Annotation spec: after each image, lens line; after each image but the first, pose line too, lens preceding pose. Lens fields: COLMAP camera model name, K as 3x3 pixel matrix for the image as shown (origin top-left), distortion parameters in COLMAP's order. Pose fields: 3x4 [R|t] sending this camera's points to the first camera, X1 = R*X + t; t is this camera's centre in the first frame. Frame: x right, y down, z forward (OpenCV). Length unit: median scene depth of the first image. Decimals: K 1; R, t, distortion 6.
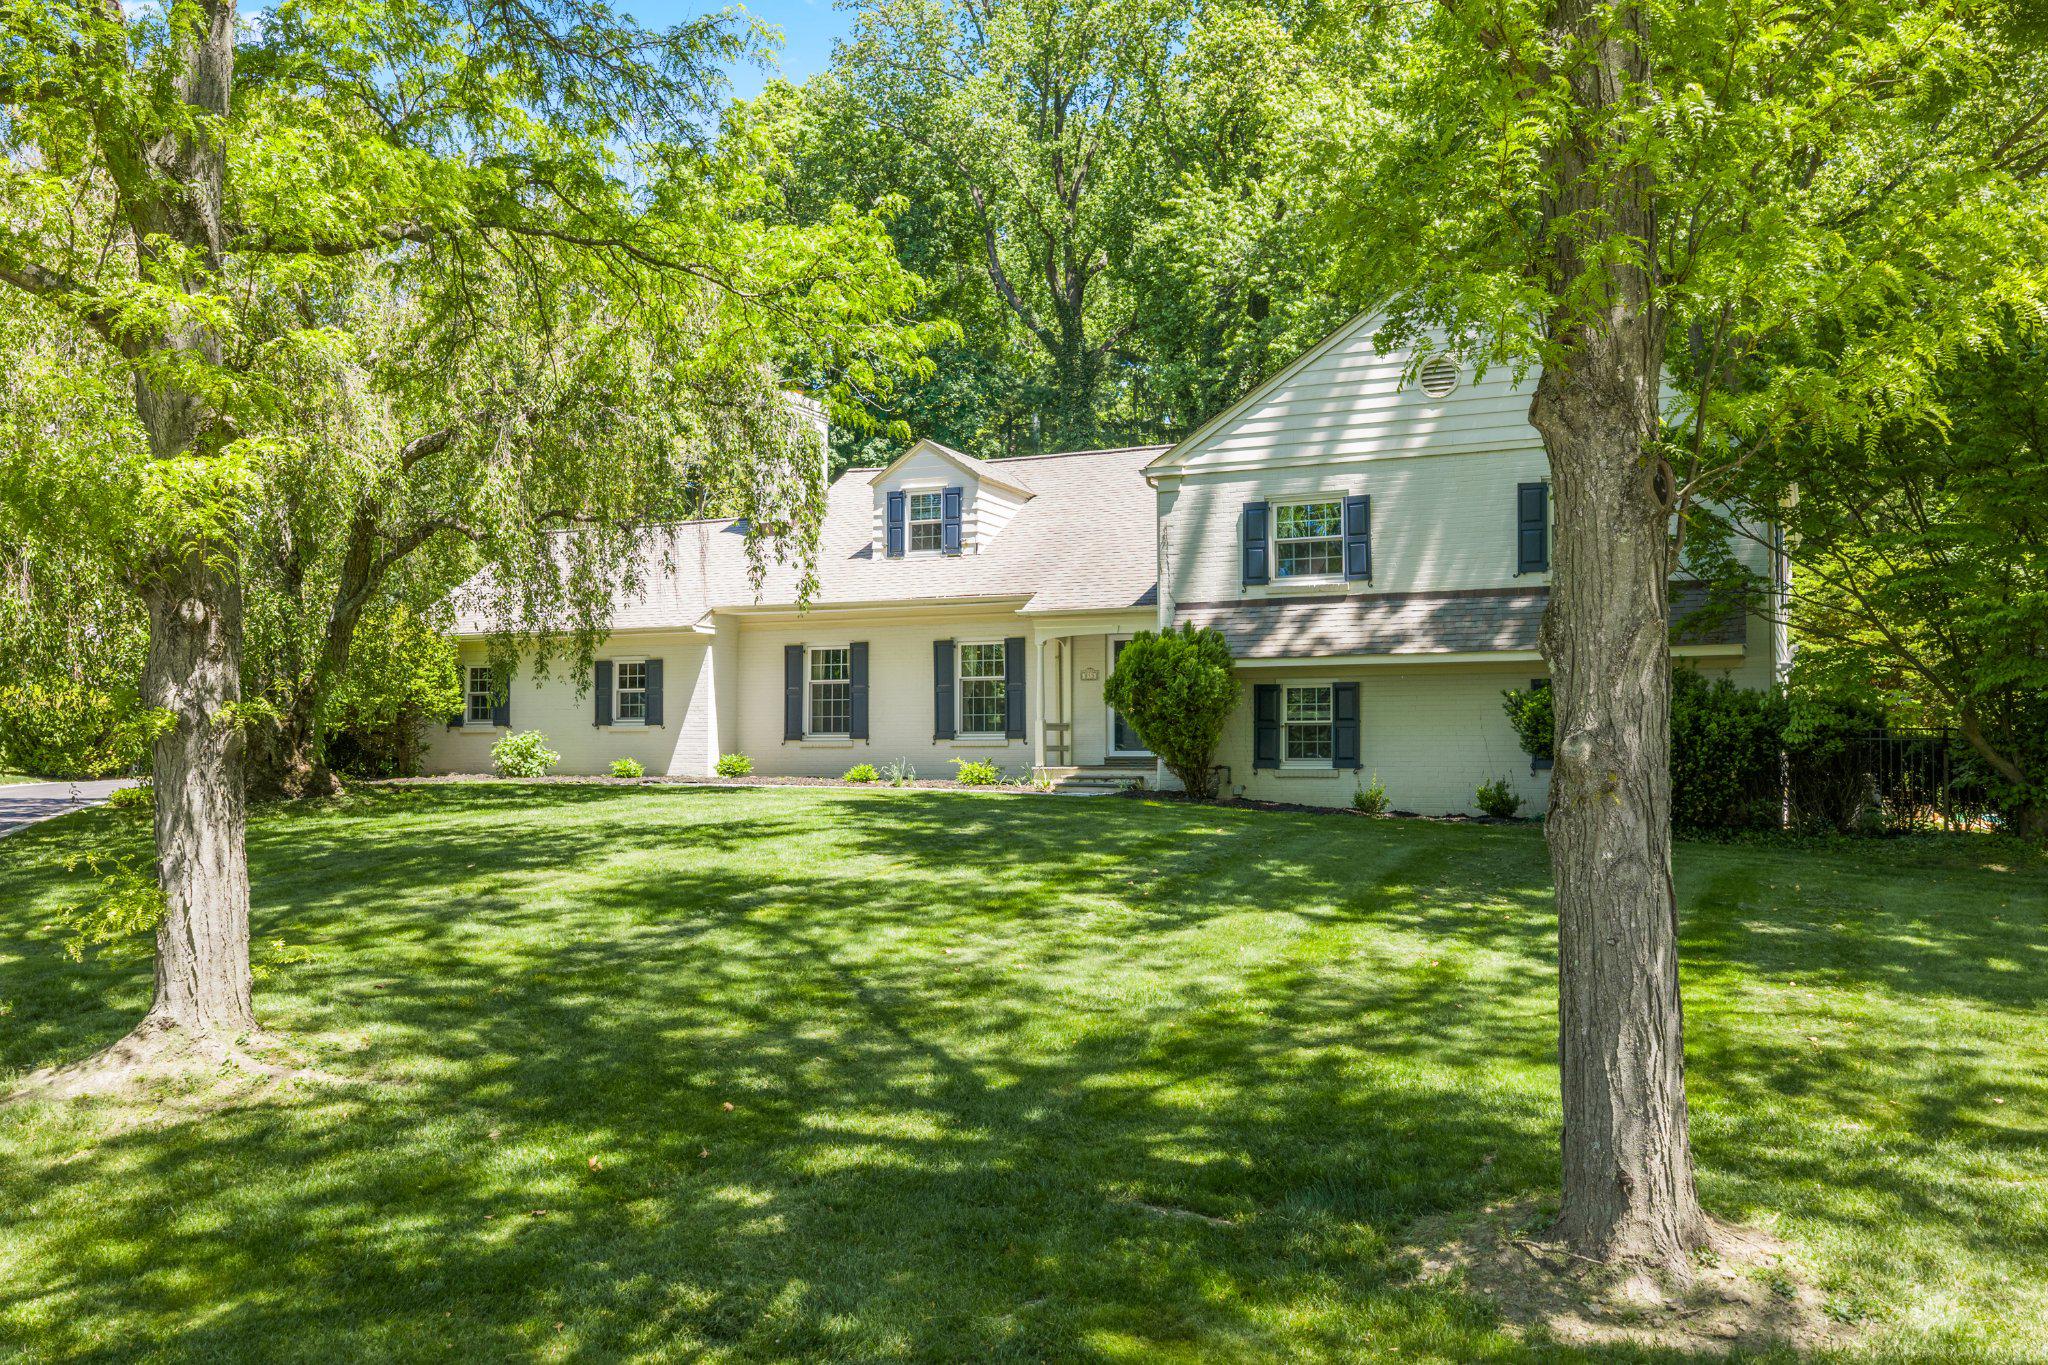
lens RADIAL K [[1702.0, 0, 1027.1], [0, 1702.0, 671.7], [0, 0, 1]] dist [-0.003636, 0.000526]
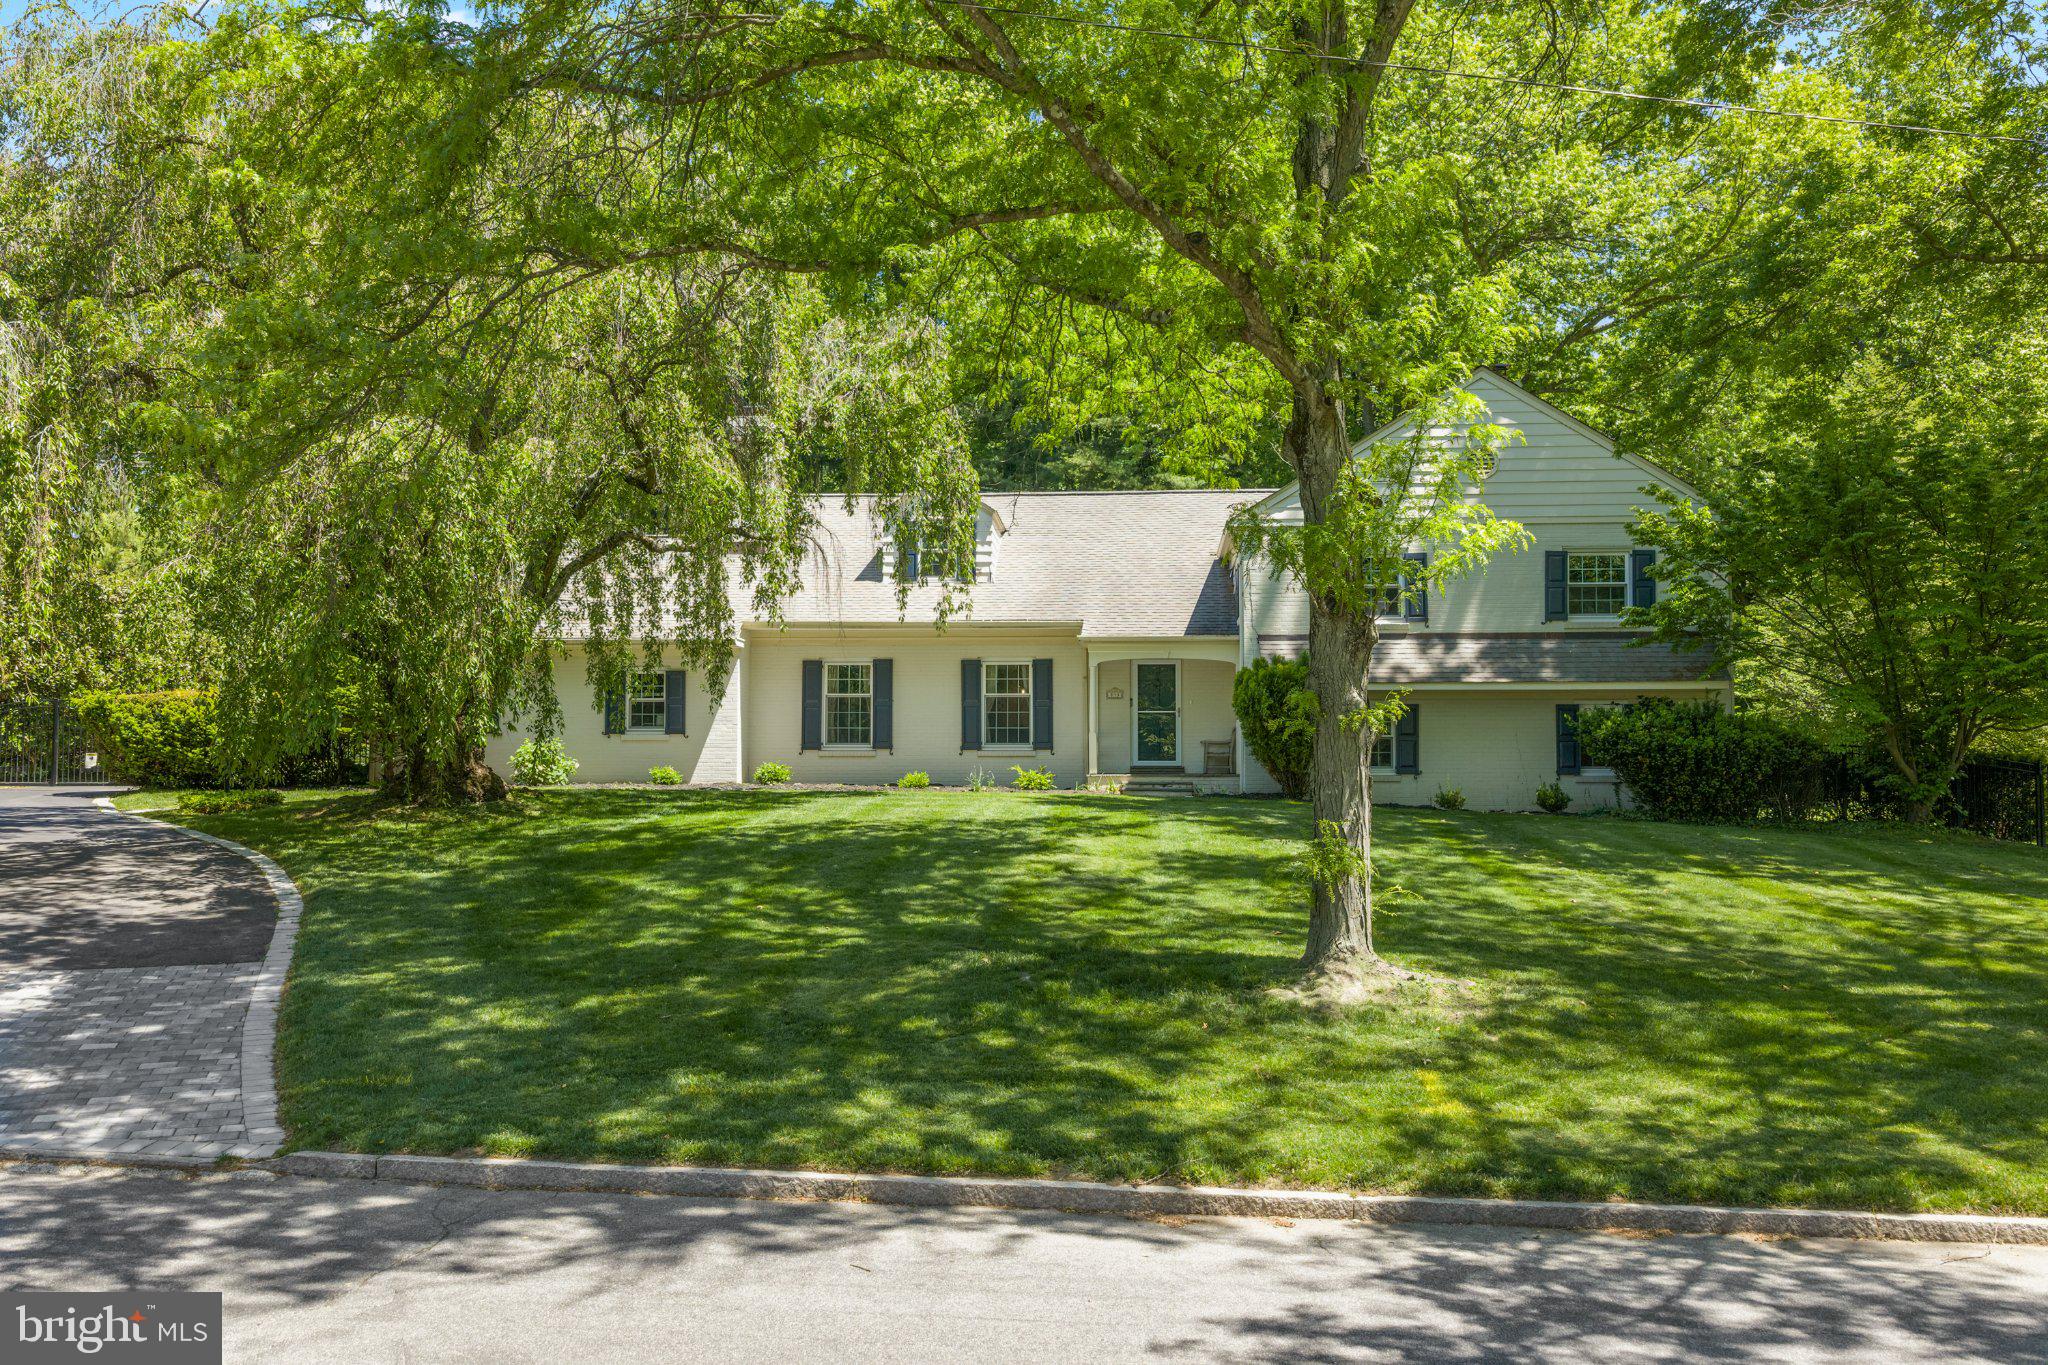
lens RADIAL K [[1695.2, 0, 1017.3], [0, 1695.2, 639.4], [0, 0, 1]] dist [-0.000007, 0.001517]
pose [[0.935249, 0.032443, 0.352502, -0.494507], [-0.020564, 0.999089, -0.037392, 0.010596], [-0.353394, 0.027722, 0.935064, -0.043418]]
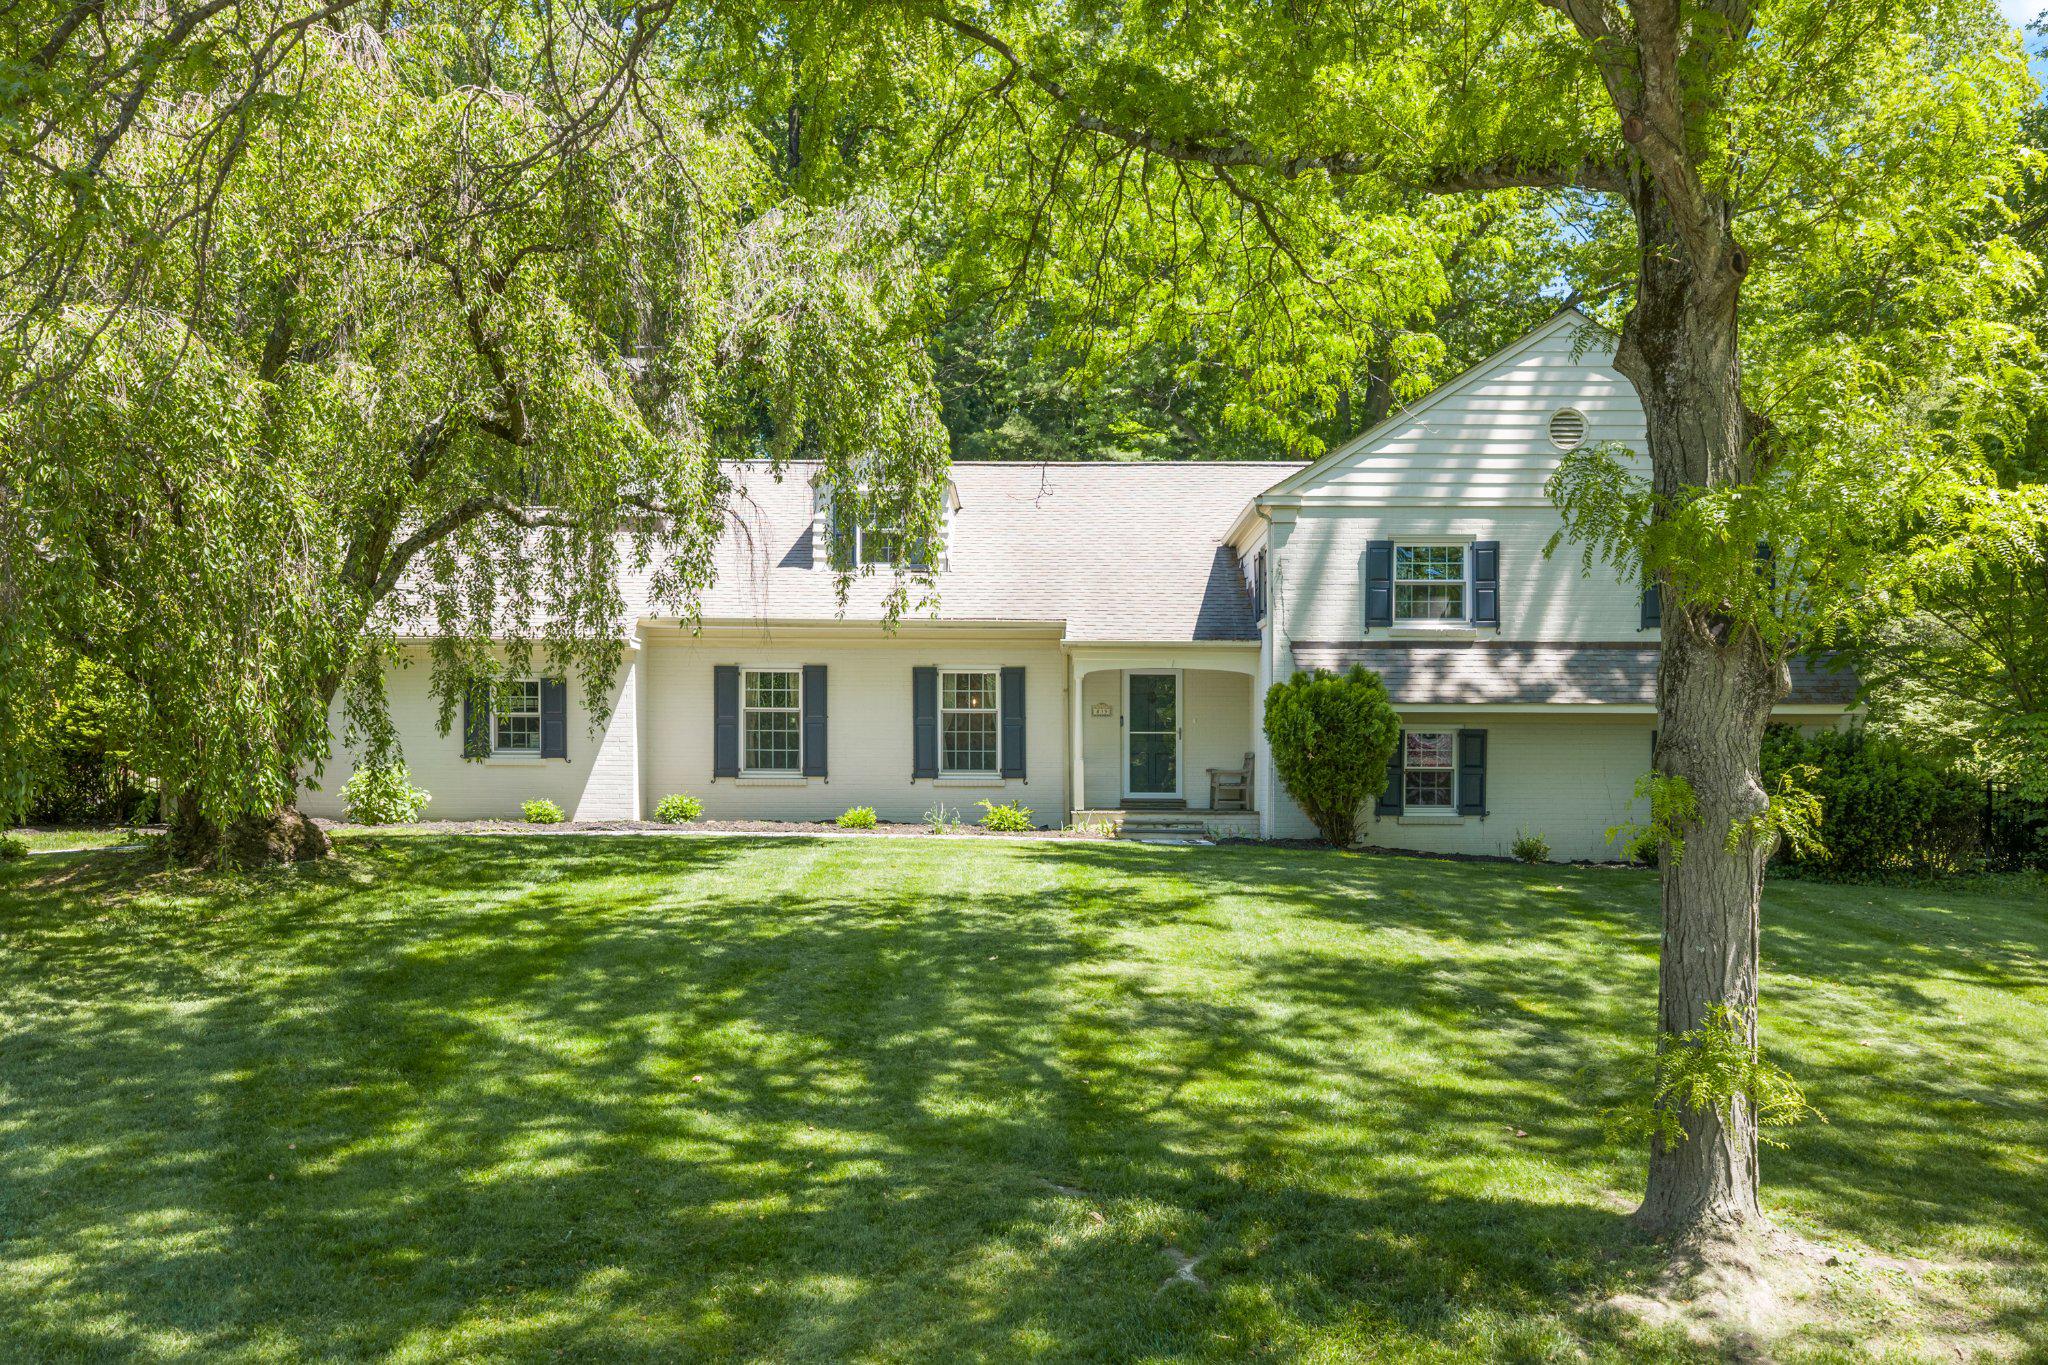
lens RADIAL K [[1730.9, 0, 1036.9], [0, 1730.9, 766.1], [0, 0, 1]] dist [-0.002452, -0.002655]
pose [[0.905800, 0.006803, 0.423651, -0.459871], [-0.026957, 0.998771, 0.041597, -0.007118], [-0.422847, -0.049099, 0.904870, 0.185551]]
